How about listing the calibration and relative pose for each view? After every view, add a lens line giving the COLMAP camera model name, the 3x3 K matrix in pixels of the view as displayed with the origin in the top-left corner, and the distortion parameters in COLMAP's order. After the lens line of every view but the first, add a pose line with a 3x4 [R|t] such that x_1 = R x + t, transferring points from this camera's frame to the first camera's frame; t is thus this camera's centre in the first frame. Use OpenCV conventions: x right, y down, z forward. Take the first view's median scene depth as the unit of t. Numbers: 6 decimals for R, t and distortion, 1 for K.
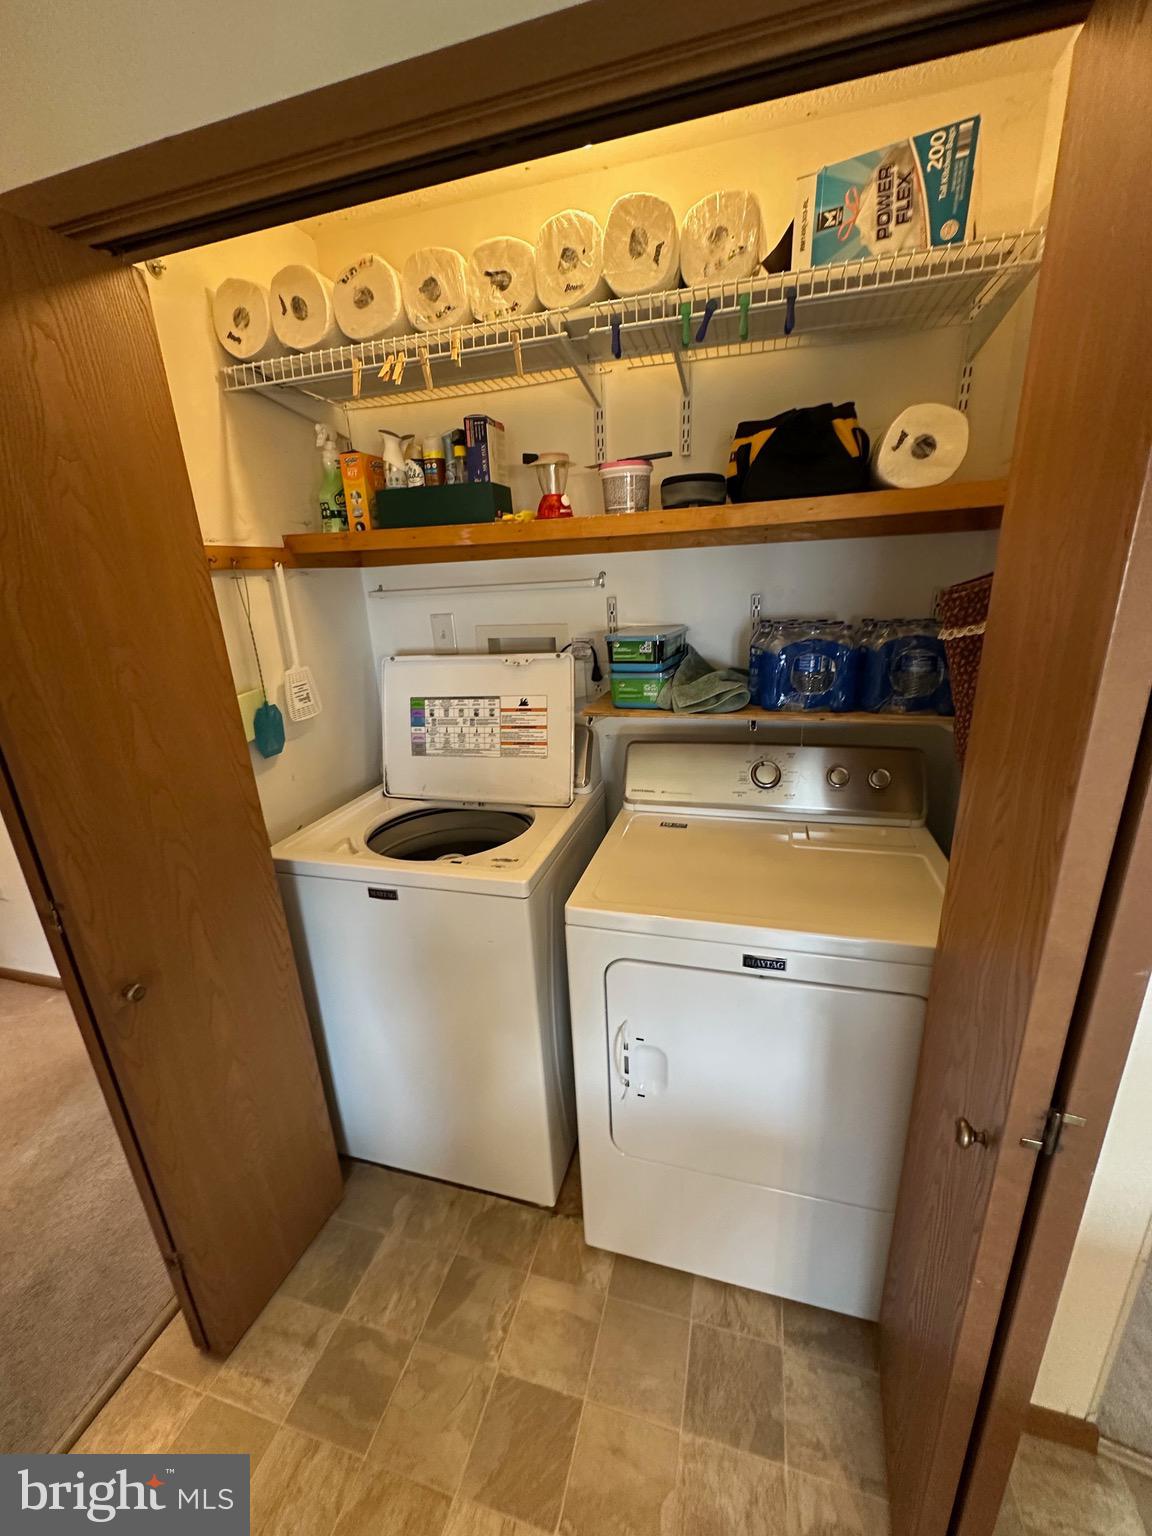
lens RADIAL K [[610.2, 0, 577.4], [0, 610.2, 765.3], [0, 0, 1]] dist [-0.010578, -0.000163]
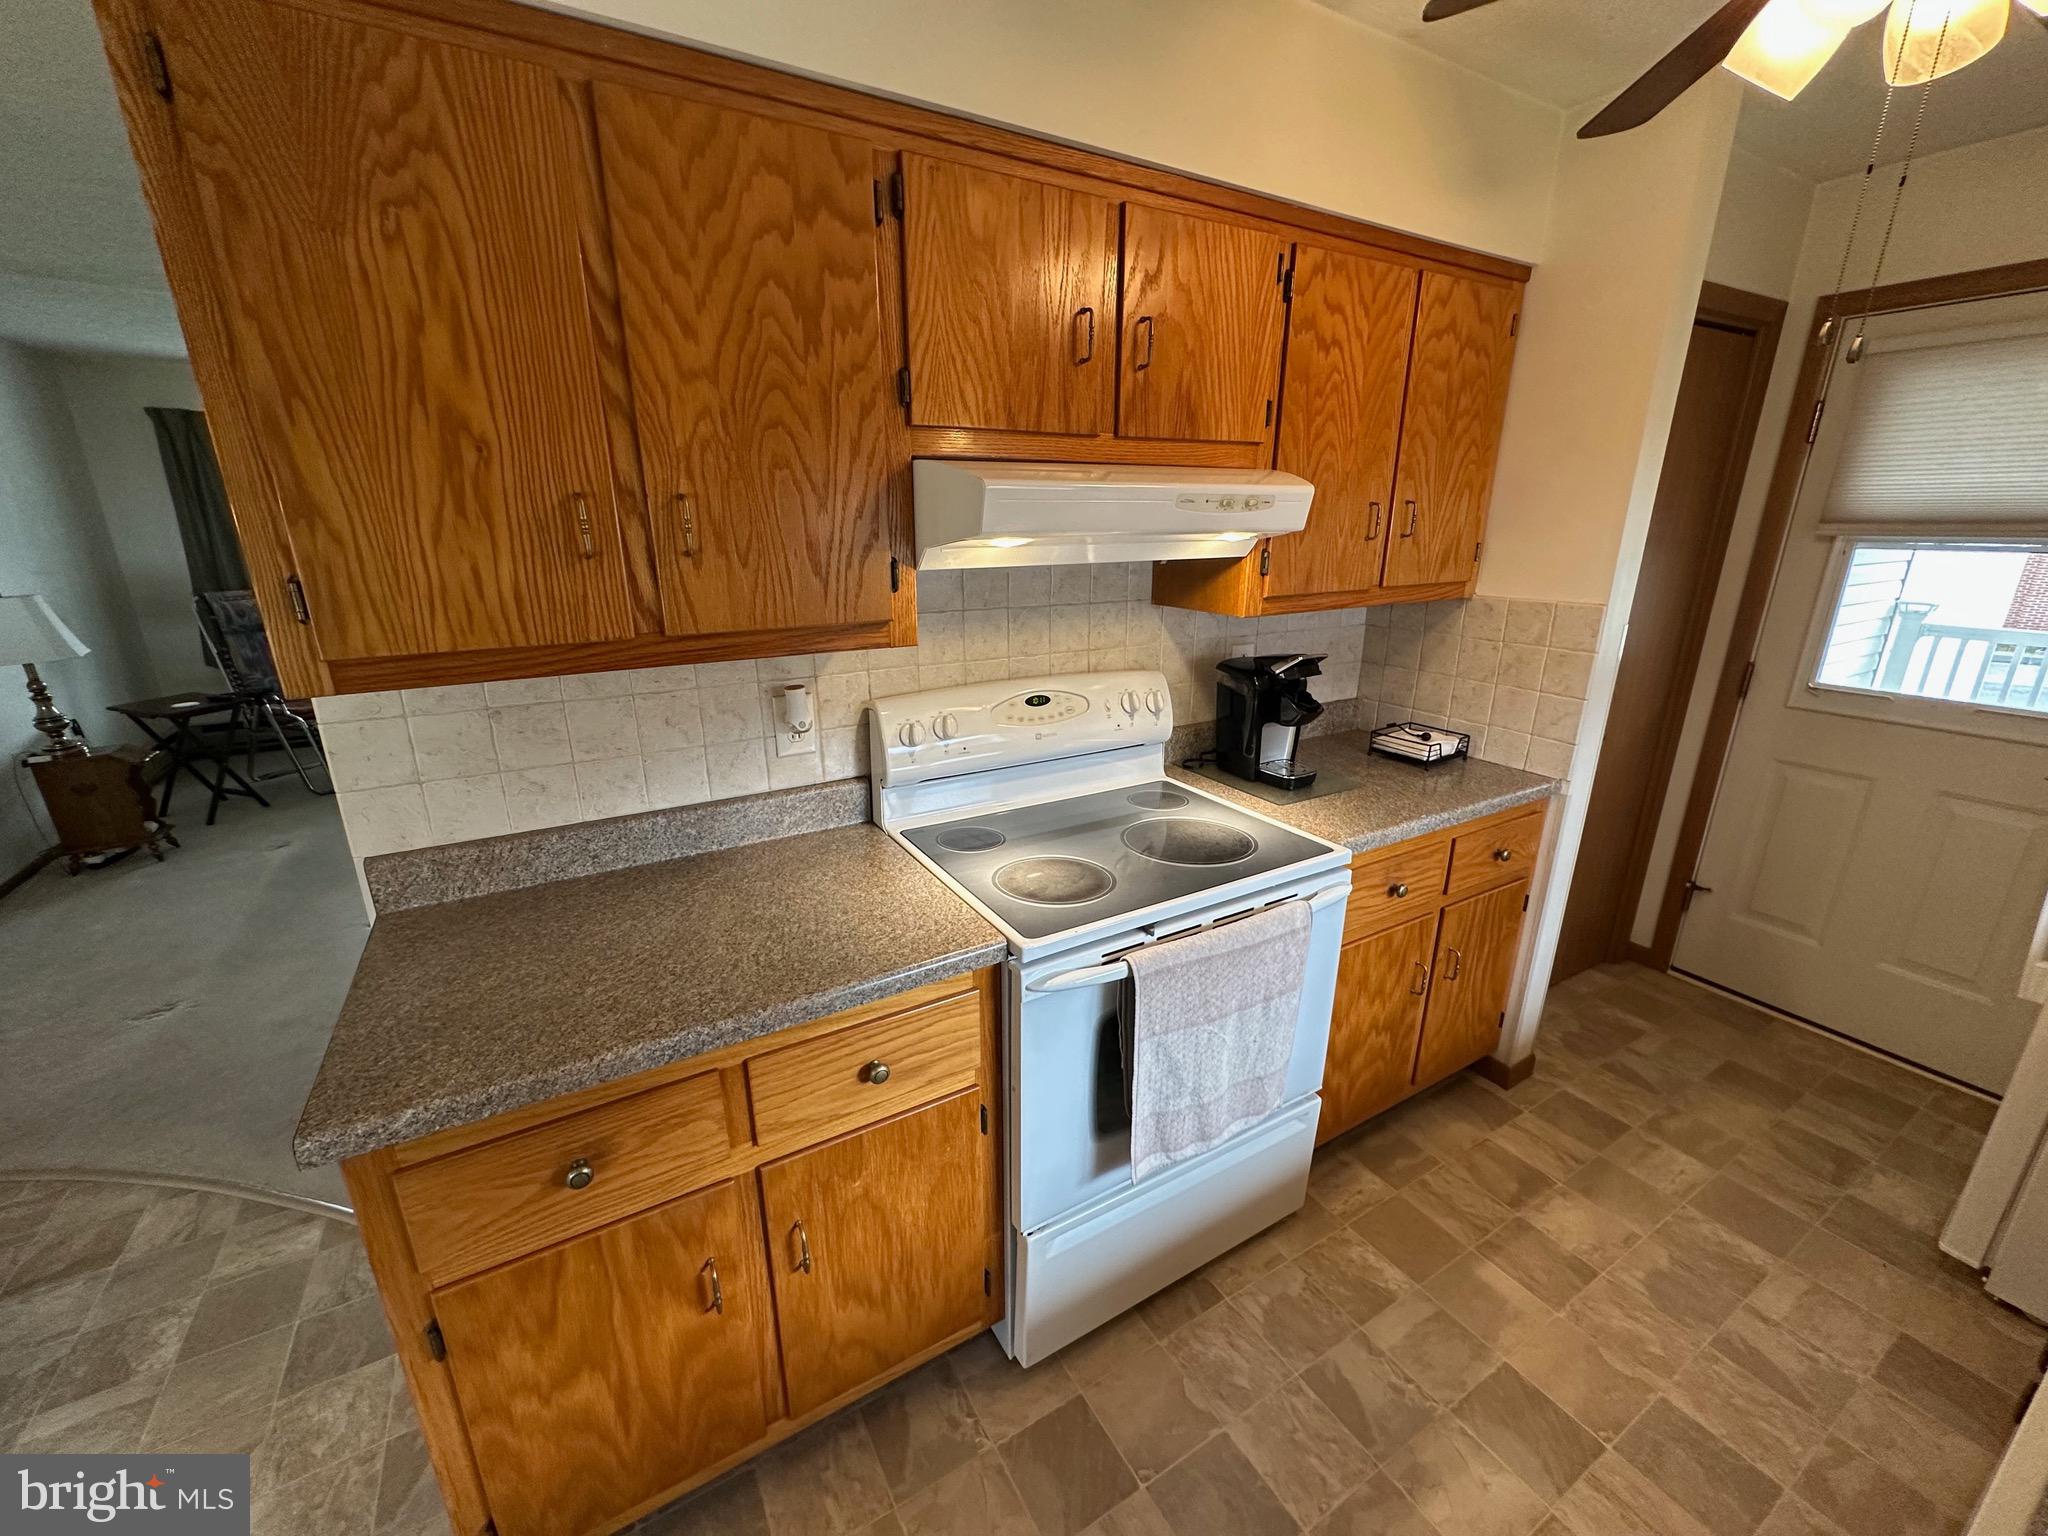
lens RADIAL K [[813.5, 0, 1019.6], [0, 813.5, 763.0], [0, 0, 1]] dist [-0.010578, -0.000163]
pose [[0.691010, -0.168097, 0.703028, -1.202059], [0.189532, 0.980691, 0.048196, -0.119851], [-0.697555, 0.099942, 0.709527, 0.472402]]
